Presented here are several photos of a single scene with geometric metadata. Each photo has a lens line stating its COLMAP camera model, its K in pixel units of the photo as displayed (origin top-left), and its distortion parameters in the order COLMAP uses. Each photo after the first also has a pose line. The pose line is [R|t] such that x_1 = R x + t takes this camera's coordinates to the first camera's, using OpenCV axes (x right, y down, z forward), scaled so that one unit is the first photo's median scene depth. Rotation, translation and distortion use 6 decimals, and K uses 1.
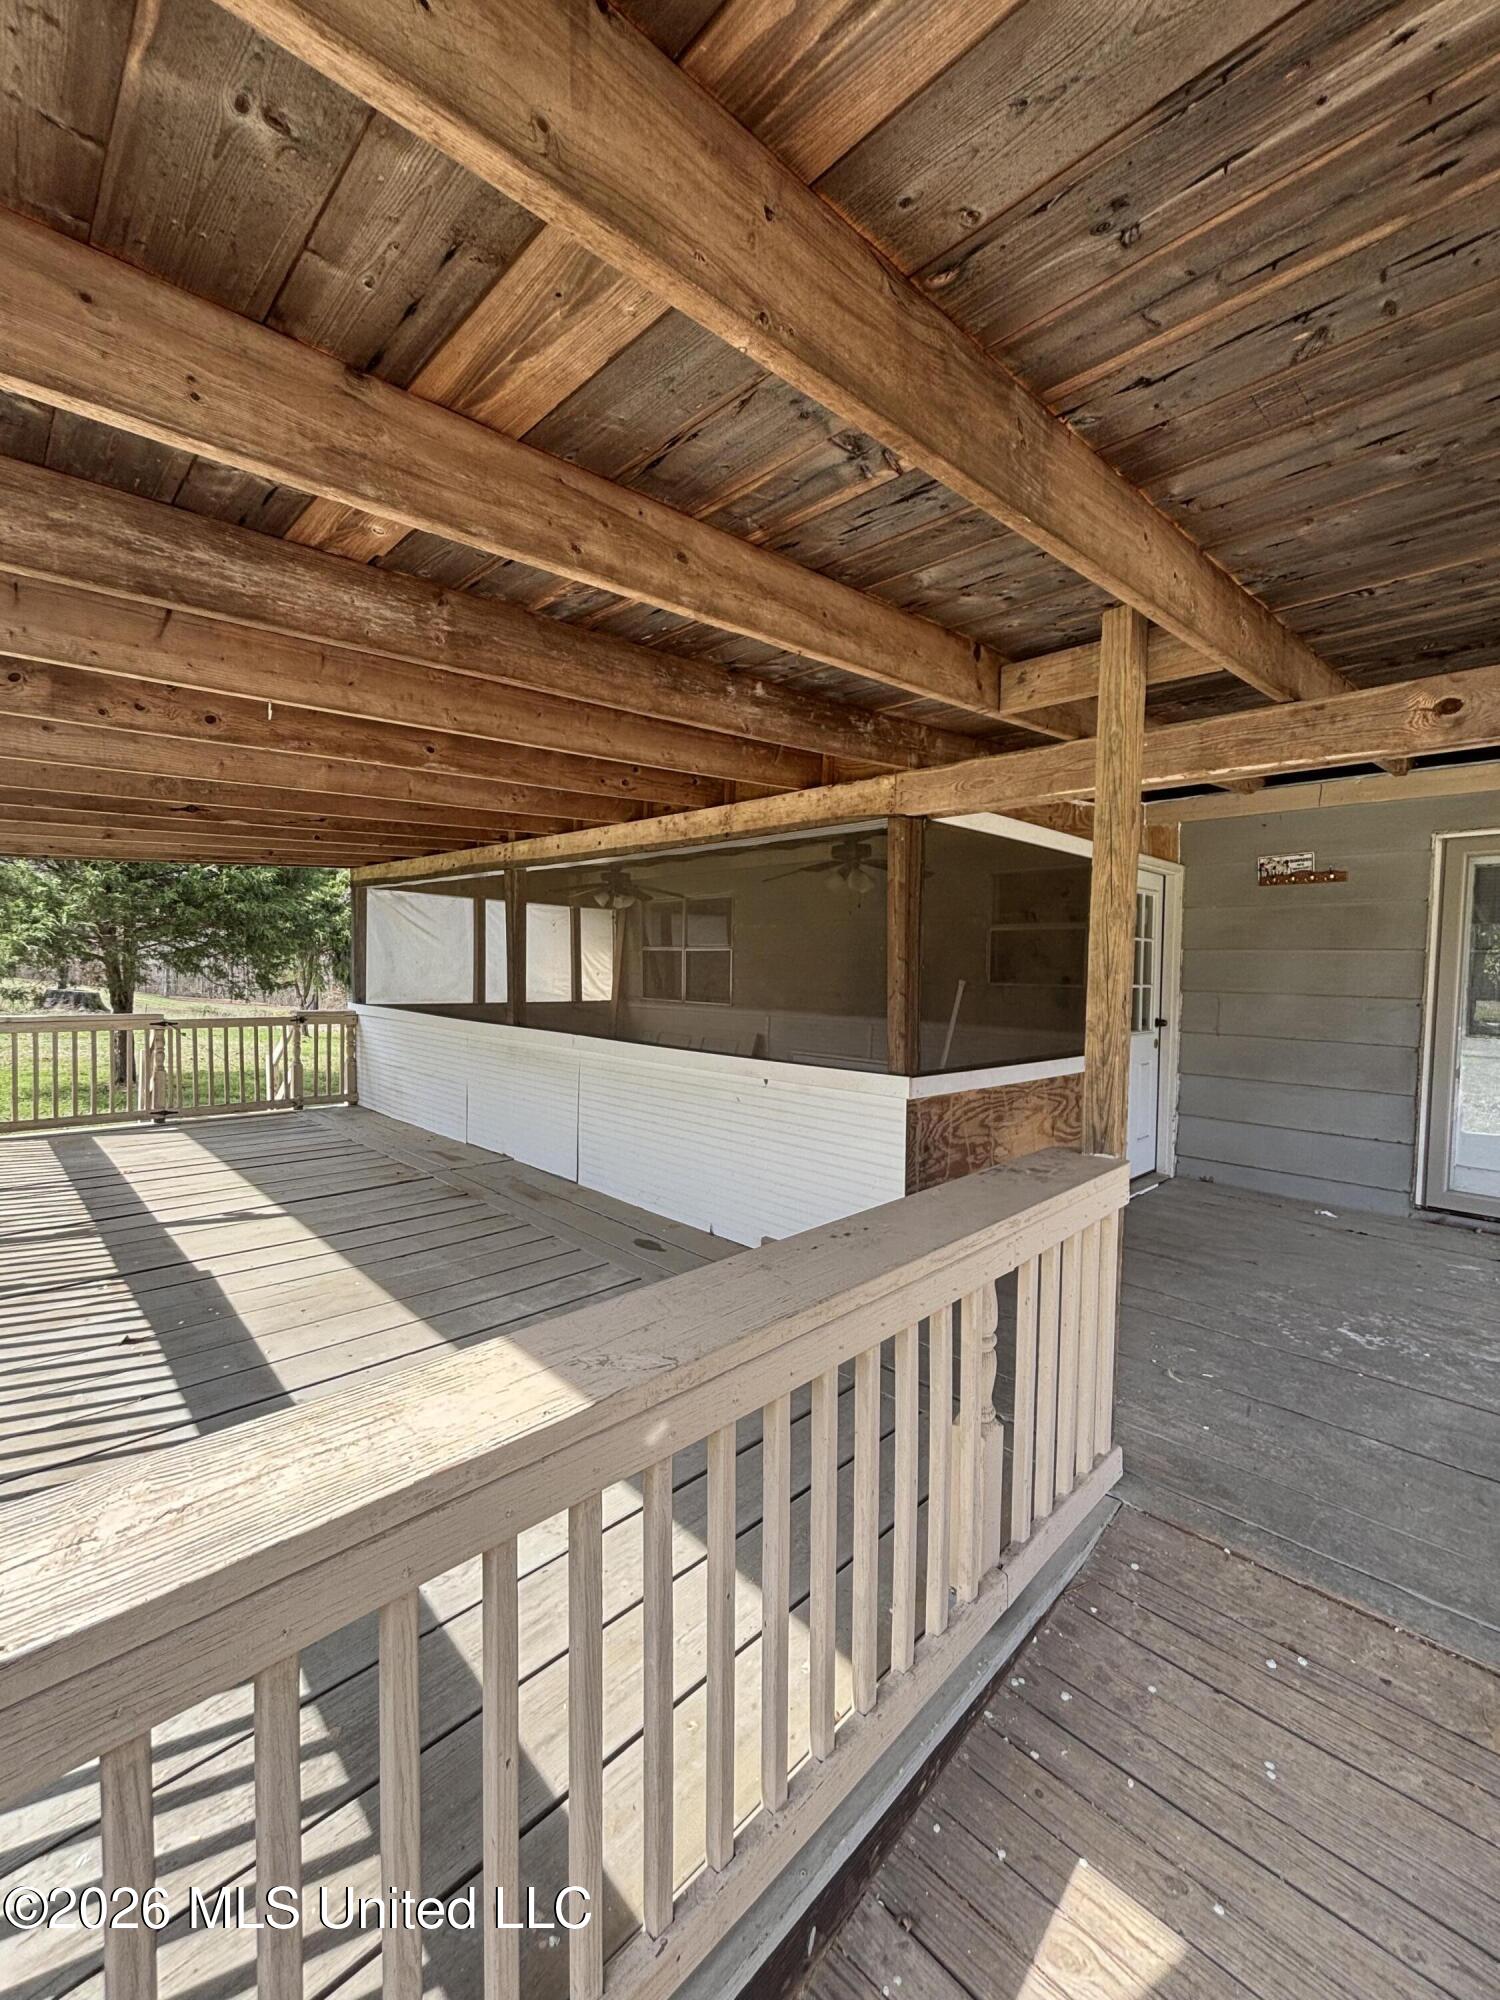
lens RADIAL K [[809.8, 0, 750.0], [0, 809.8, 1000.0], [0, 0, 1]] dist [0.001715, 0.000148]
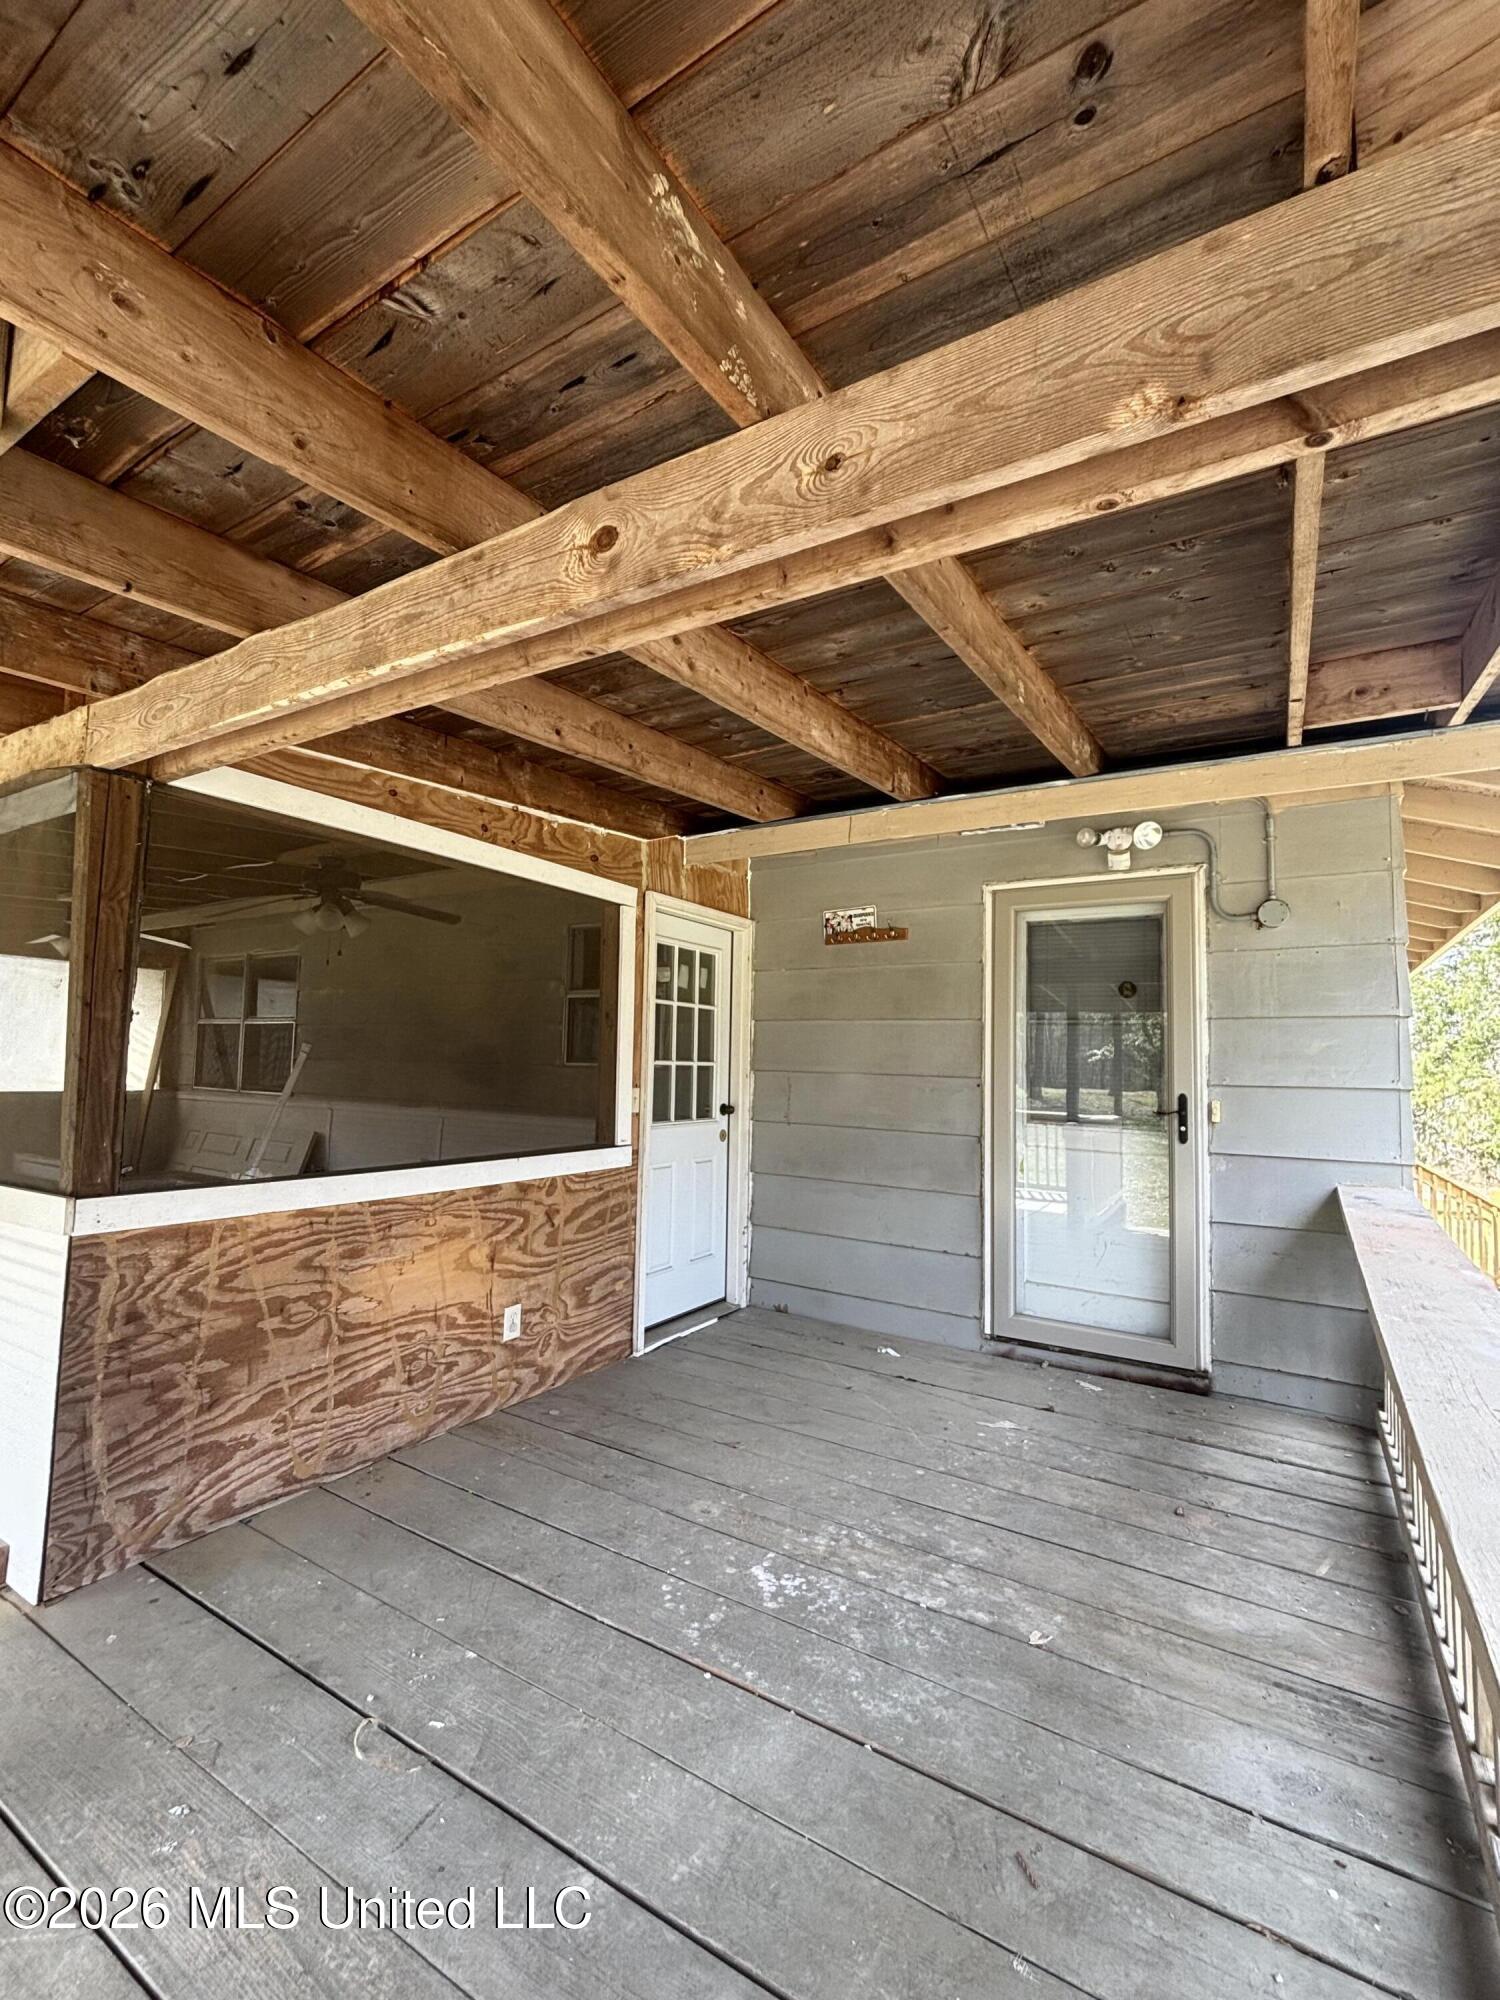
lens RADIAL K [[848.7, 0, 750.0], [0, 848.7, 1000.0], [0, 0, 1]] dist [0.003210, -0.000313]
pose [[0.972568, 0.024056, 0.231373, 0.406043], [0.002350, 0.993572, -0.113181, 0.017830], [-0.232608, 0.110619, 0.966259, 0.206530]]
